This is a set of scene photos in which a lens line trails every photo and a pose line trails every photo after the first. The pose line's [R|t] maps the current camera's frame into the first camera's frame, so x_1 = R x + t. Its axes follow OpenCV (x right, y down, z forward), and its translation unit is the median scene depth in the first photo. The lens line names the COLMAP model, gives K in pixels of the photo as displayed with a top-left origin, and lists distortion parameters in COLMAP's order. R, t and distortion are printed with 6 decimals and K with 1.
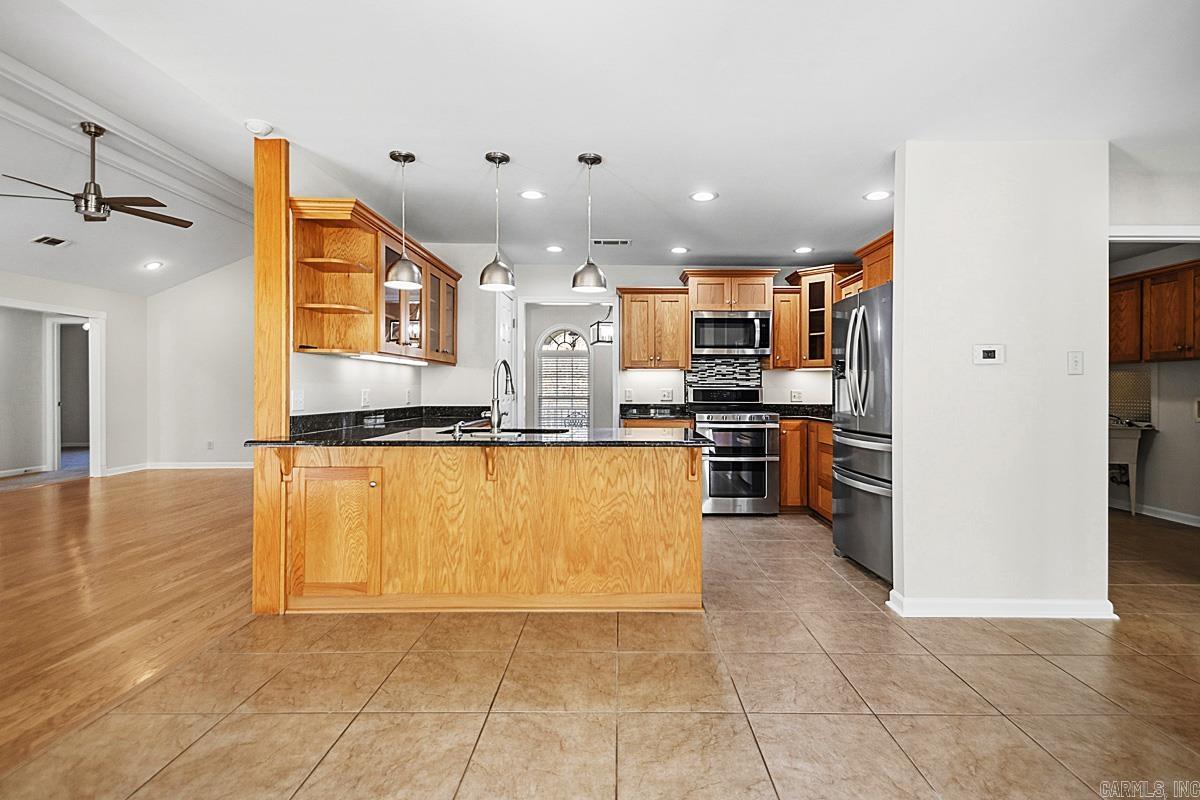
lens RADIAL K [[565.3, 0, 626.9], [0, 565.3, 390.5], [0, 0, 1]] dist [0.031526, -0.016301]
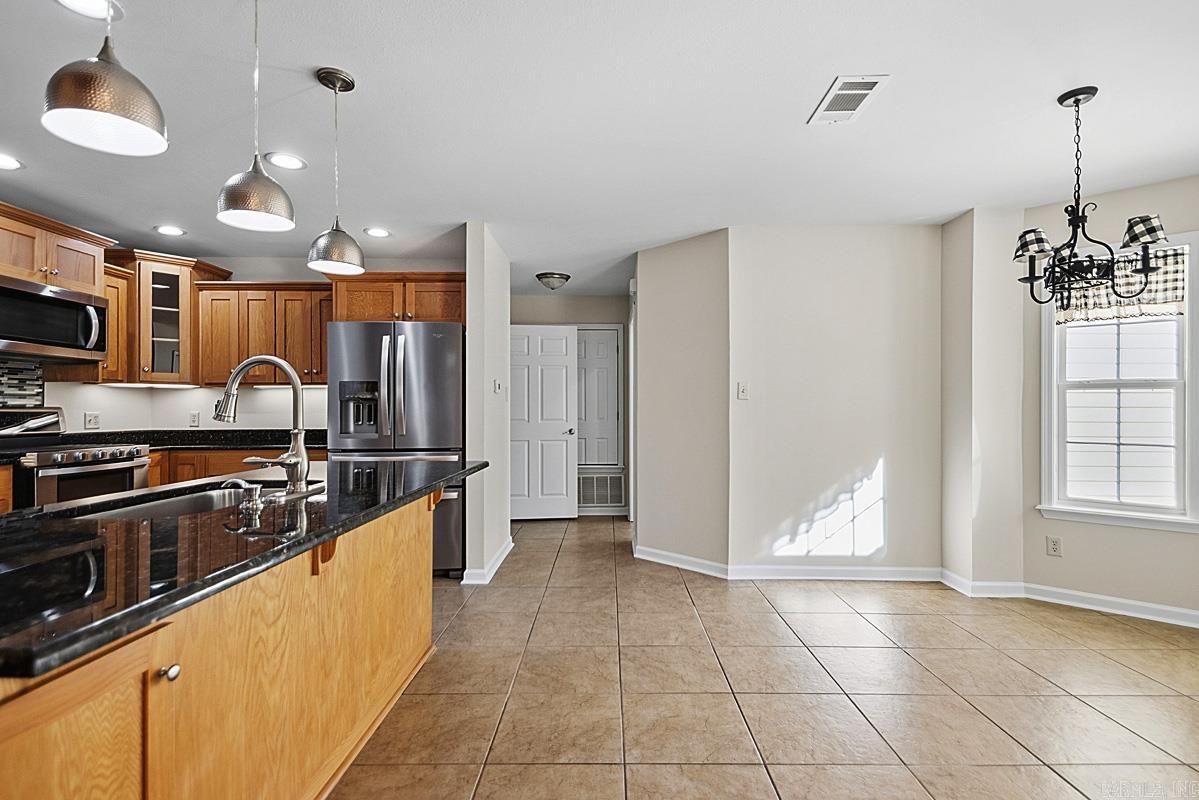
lens RADIAL K [[564.9, 0, 600.6], [0, 564.9, 407.1], [0, 0, 1]] dist [0.031526, -0.016301]
pose [[-0.002476, 0.008823, 0.999958, -0.804512], [0.000823, 0.999961, -0.008821, -0.001447], [-0.999997, 0.000801, -0.002484, 0.718065]]
